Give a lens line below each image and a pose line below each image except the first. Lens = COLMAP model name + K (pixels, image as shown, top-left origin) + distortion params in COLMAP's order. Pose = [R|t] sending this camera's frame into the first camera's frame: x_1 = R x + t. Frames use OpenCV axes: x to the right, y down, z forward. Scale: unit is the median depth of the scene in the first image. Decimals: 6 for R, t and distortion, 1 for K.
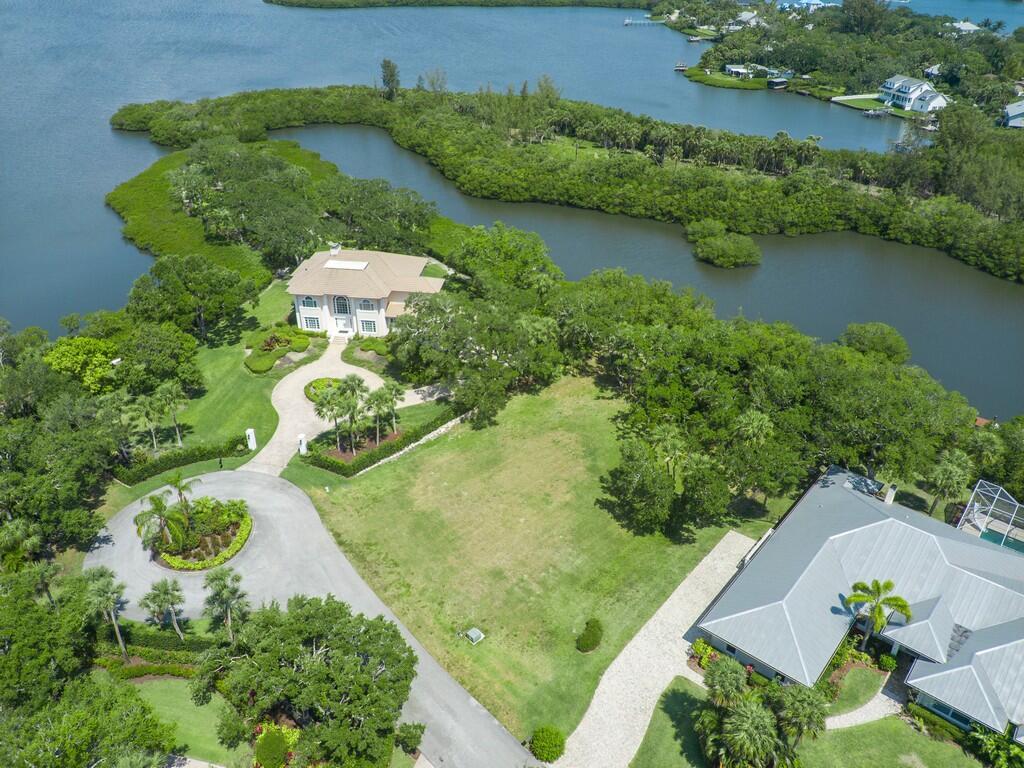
lens RADIAL K [[765.8, 0, 512.0], [0, 765.8, 384.0], [0, 0, 1]] dist [0.113060, -0.192100]
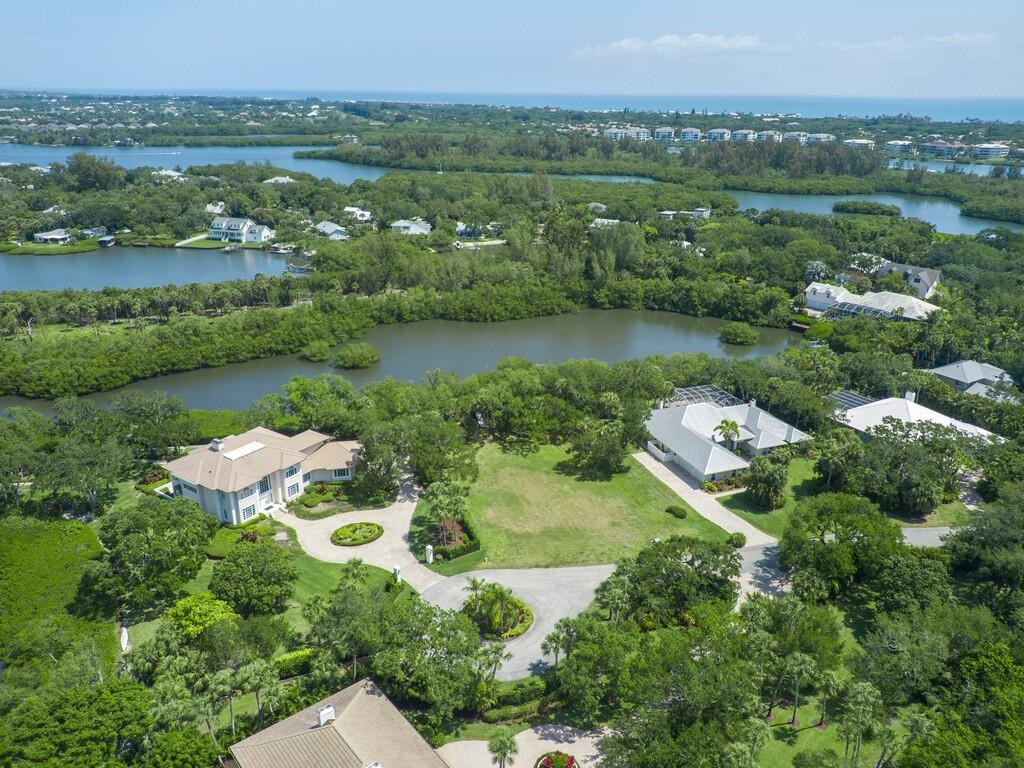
lens RADIAL K [[765.8, 0, 512.0], [0, 765.8, 384.0], [0, 0, 1]] dist [0.113060, -0.192100]
pose [[0.482239, -0.319344, 0.815761, -0.723180], [0.439763, 0.893608, 0.089851, -0.140080], [-0.757663, 0.315412, 0.571368, 0.067624]]
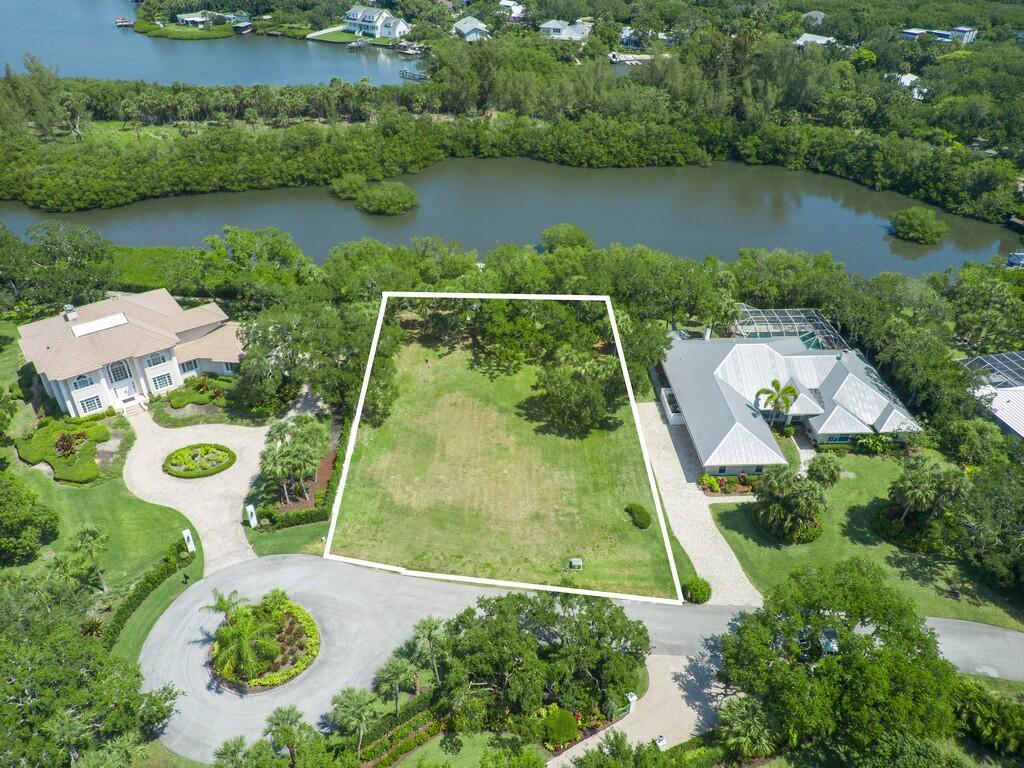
lens RADIAL K [[765.8, 0, 512.0], [0, 765.8, 384.0], [0, 0, 1]] dist [0.113060, -0.192100]
pose [[0.729926, -0.385712, 0.564300, -0.320670], [0.340891, 0.920995, 0.188576, -0.084237], [-0.592454, 0.054719, 0.803744, 0.052310]]
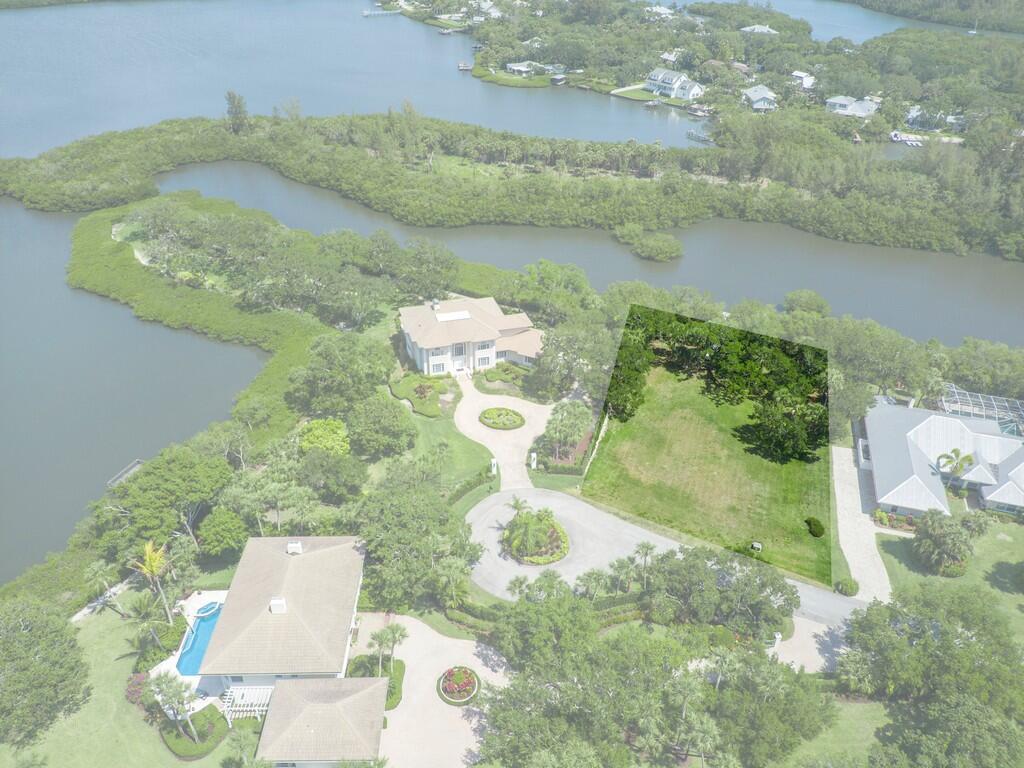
lens RADIAL K [[765.8, 0, 512.0], [0, 765.8, 384.0], [0, 0, 1]] dist [0.113060, -0.192100]
pose [[0.917971, -0.208432, 0.337469, -0.463467], [0.193003, 0.978009, 0.079051, -0.104677], [-0.346524, -0.007434, 0.938012, -0.145117]]
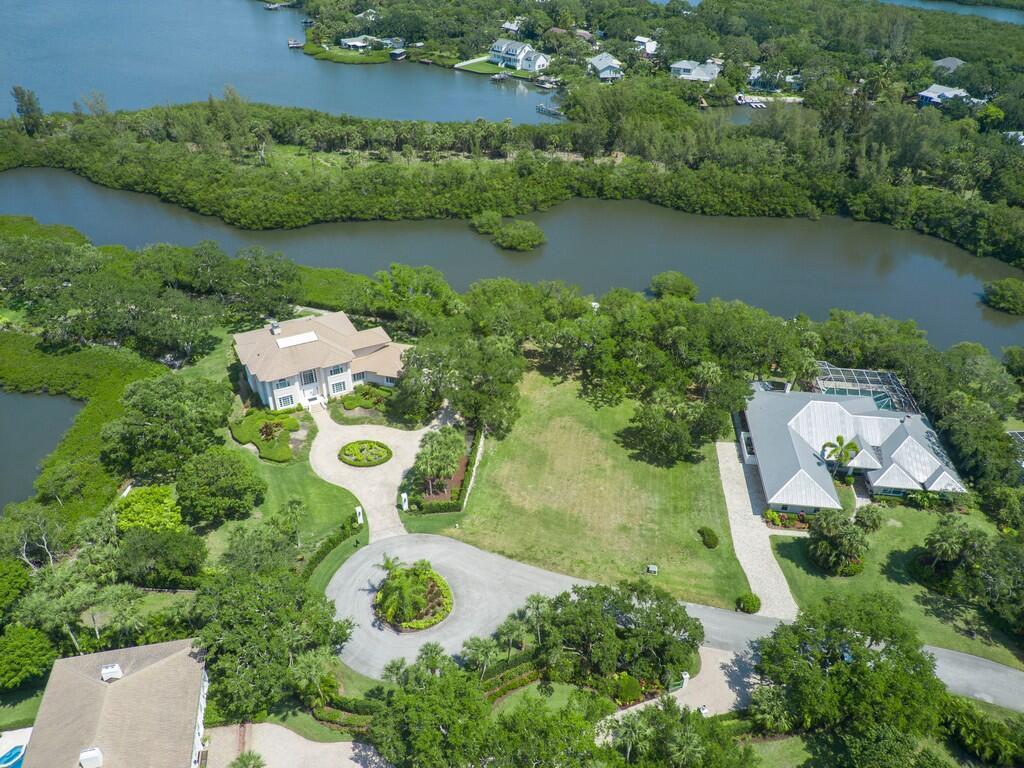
lens RADIAL K [[765.8, 0, 512.0], [0, 765.8, 384.0], [0, 0, 1]] dist [0.113060, -0.192100]
pose [[0.828598, -0.314000, 0.463497, -0.399545], [0.276662, 0.949409, 0.148595, -0.142438], [-0.486707, 0.005106, 0.873550, -0.070214]]
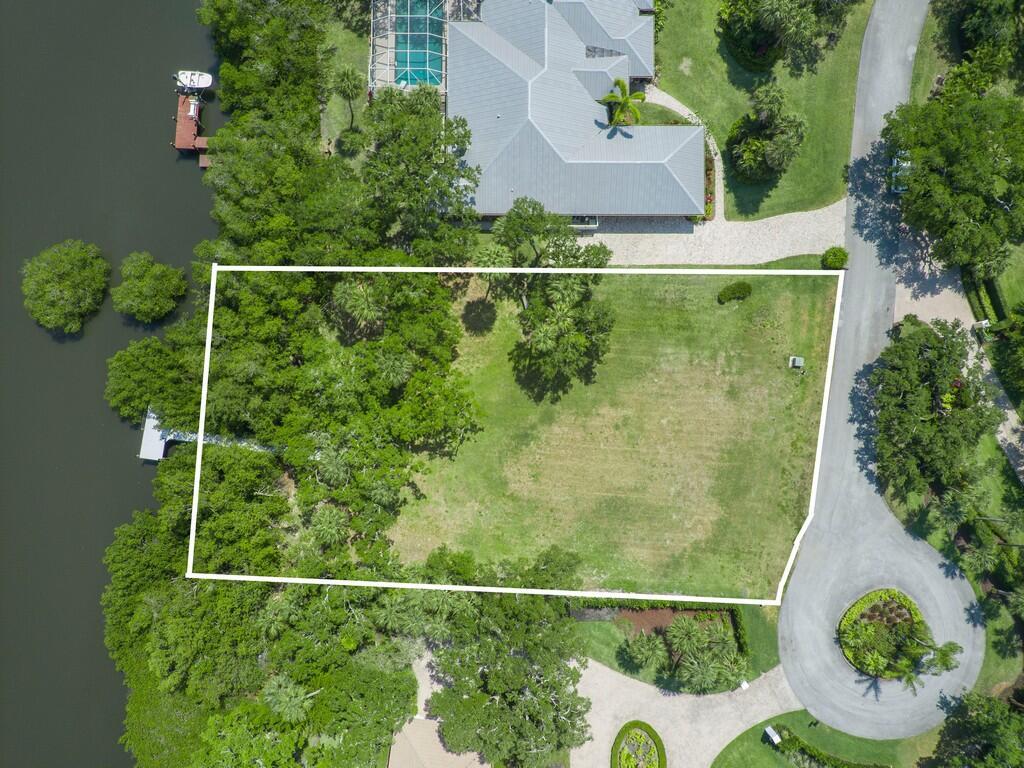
lens RADIAL K [[765.8, 0, 512.0], [0, 765.8, 384.0], [0, 0, 1]] dist [0.113060, -0.192100]
pose [[-0.641431, -0.766402, 0.034575, 0.084702], [0.375580, -0.274401, 0.885236, -0.463401], [-0.668959, 0.580803, 0.463854, 0.358106]]
